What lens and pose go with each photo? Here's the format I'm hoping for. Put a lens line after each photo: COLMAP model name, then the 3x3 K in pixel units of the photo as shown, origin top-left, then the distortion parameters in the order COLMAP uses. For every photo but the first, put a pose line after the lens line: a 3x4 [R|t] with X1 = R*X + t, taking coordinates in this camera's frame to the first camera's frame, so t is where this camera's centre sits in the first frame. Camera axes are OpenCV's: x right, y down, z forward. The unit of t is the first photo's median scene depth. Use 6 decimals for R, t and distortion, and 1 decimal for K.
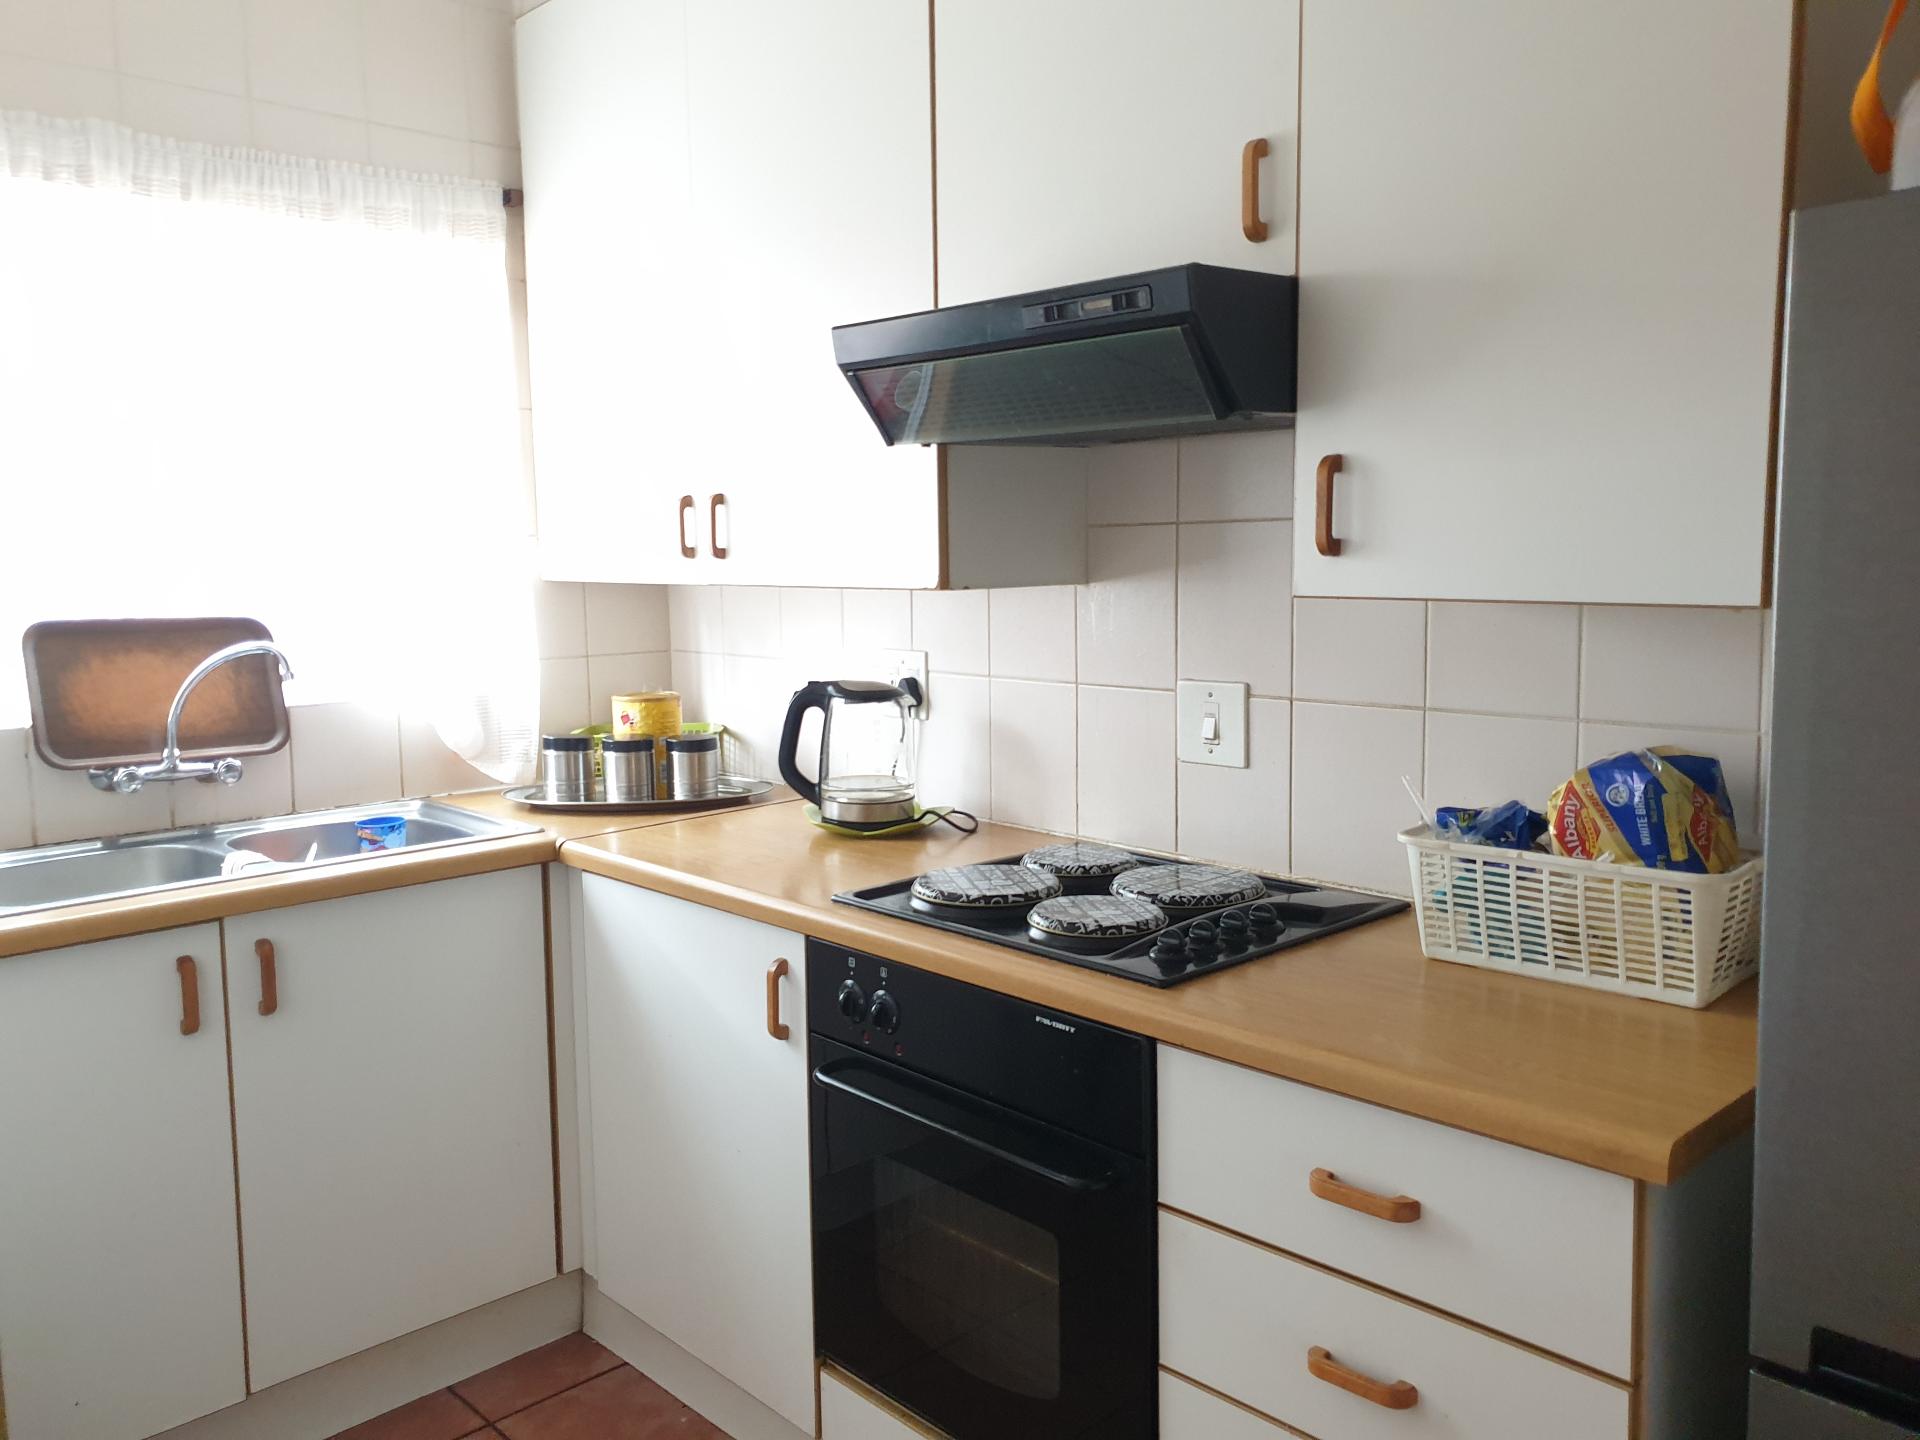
lens RADIAL K [[1537.4, 0, 949.6], [0, 1537.4, 712.0], [0, 0, 1]] dist [0.036815, -0.012335]
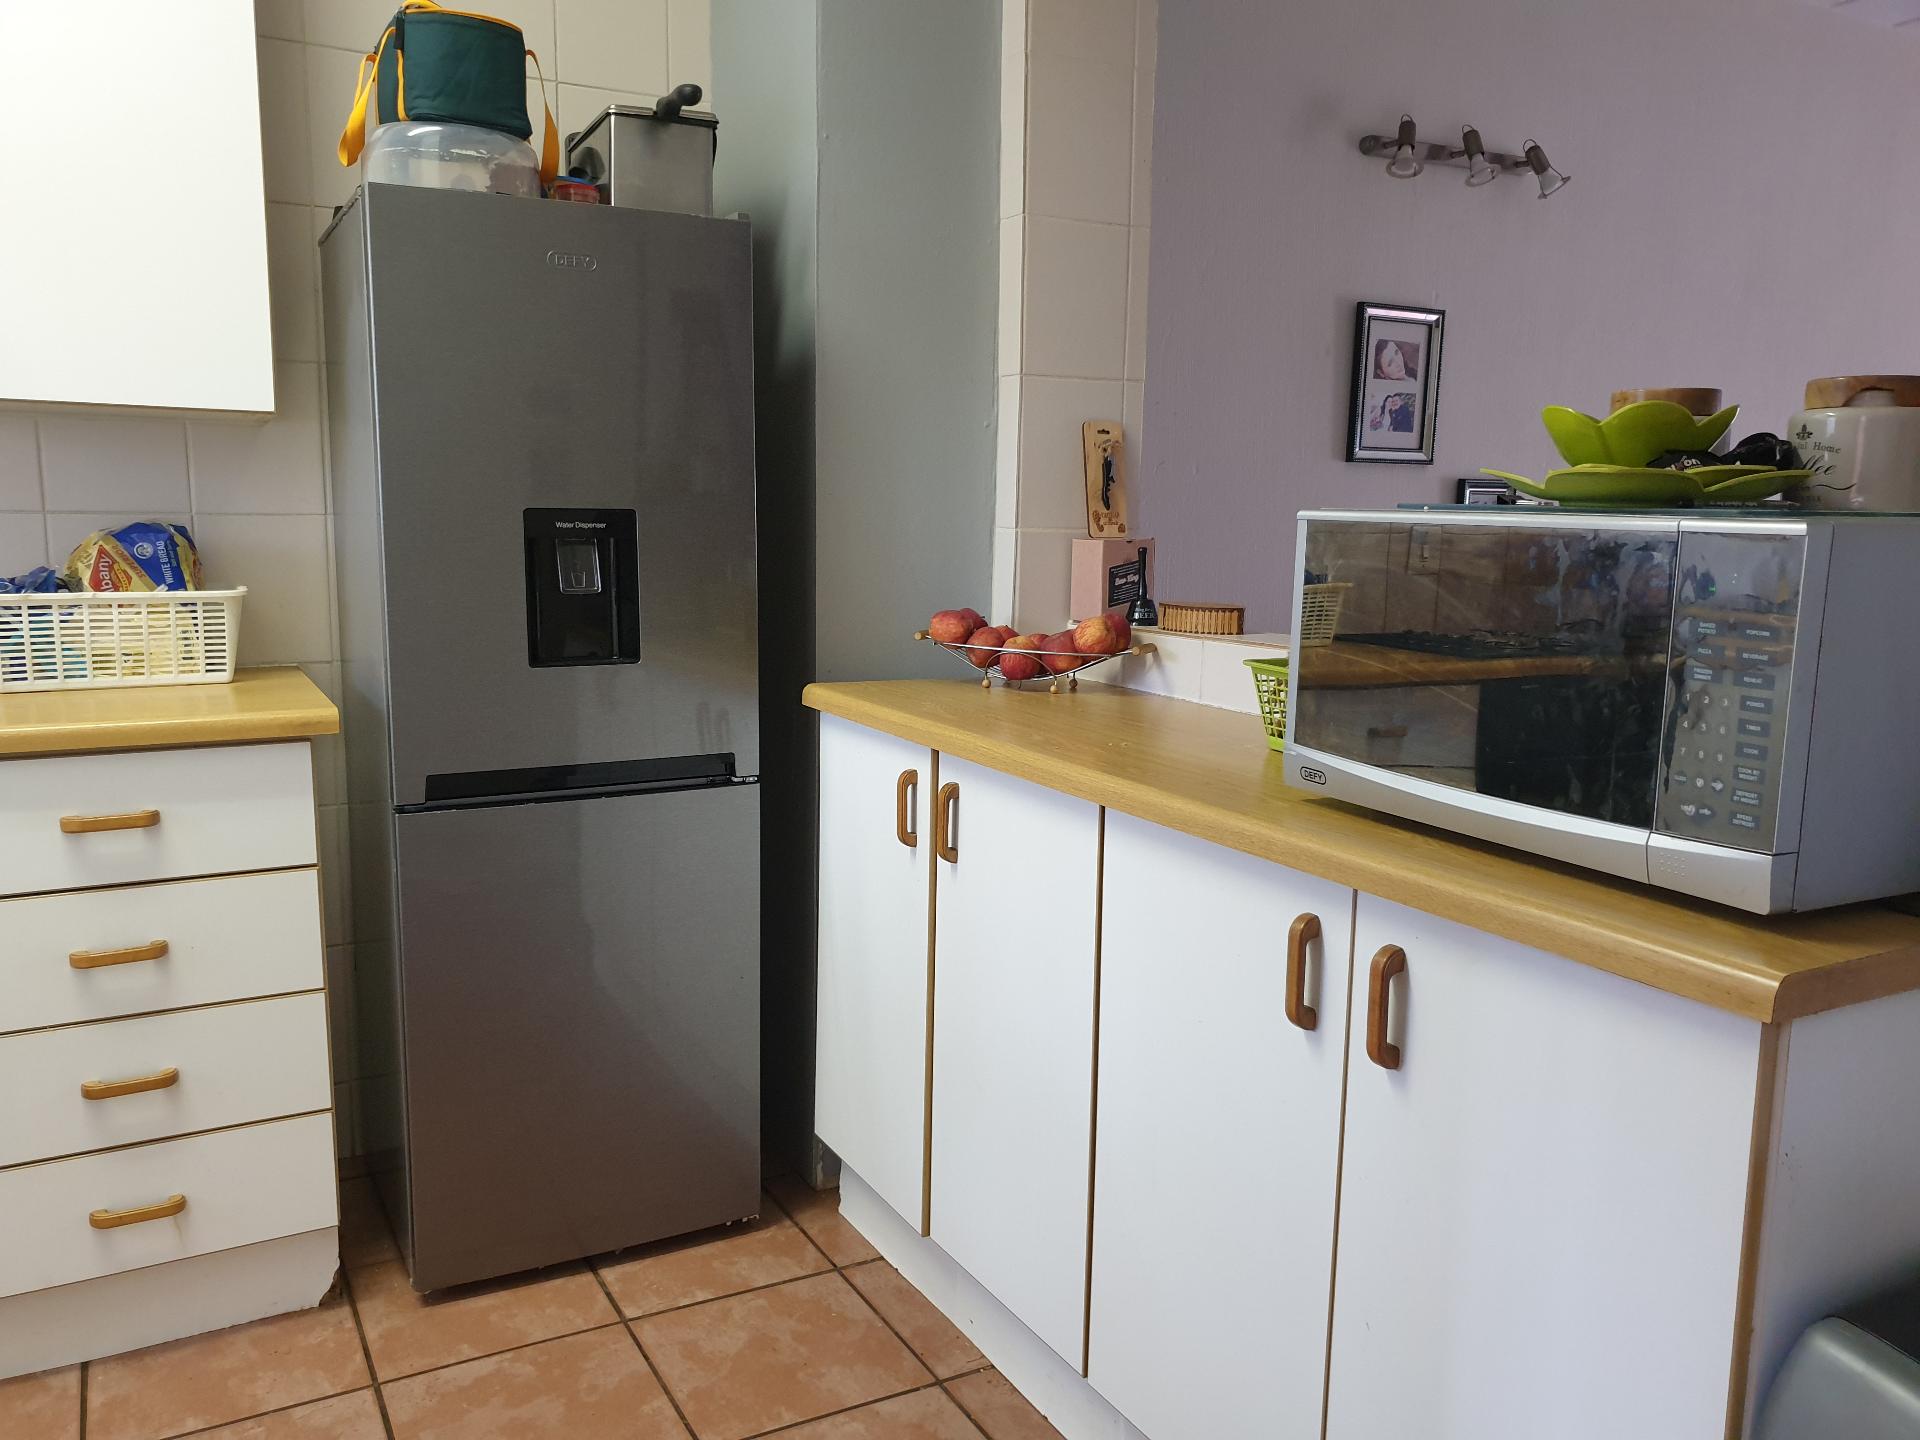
lens RADIAL K [[1483.2, 0, 983.0], [0, 1483.2, 723.7], [0, 0, 1]] dist [0.031770, -0.004339]
pose [[0.250648, -0.126734, 0.959747, -0.469169], [0.094656, 0.989852, 0.105989, 0.089485], [-0.963440, 0.064280, 0.260101, -0.067373]]
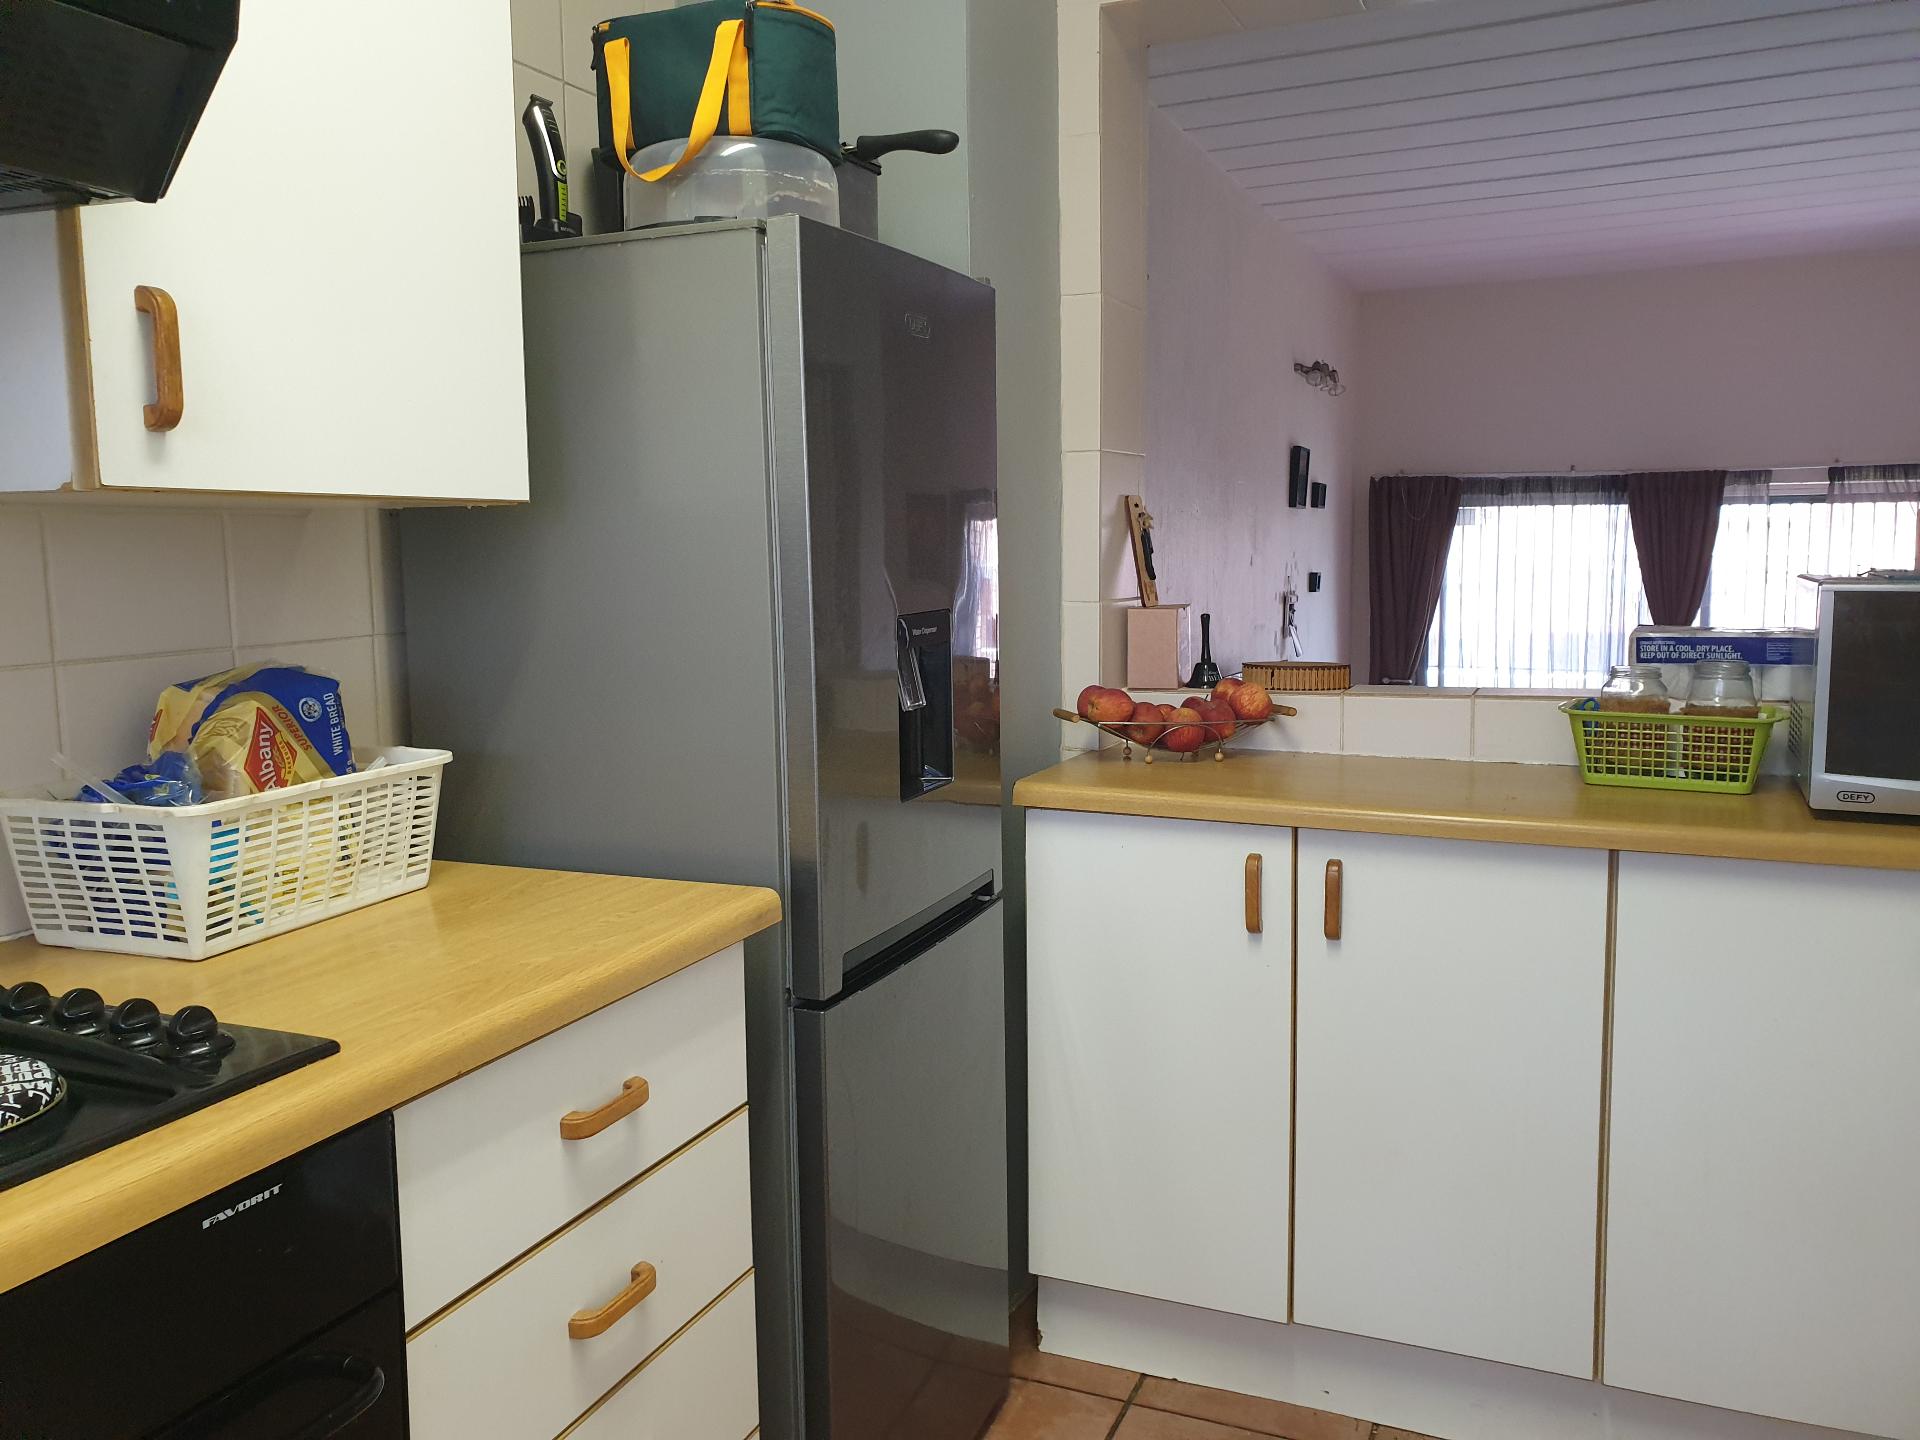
lens RADIAL K [[1468.3, 0, 956.1], [0, 1468.3, 692.5], [0, 0, 1]] dist [0.000904, -0.008724]
pose [[-0.387879, -0.078665, 0.918347, -0.356008], [0.125999, 0.982473, 0.137376, -0.019944], [-0.913057, 0.168996, -0.371169, 0.623170]]
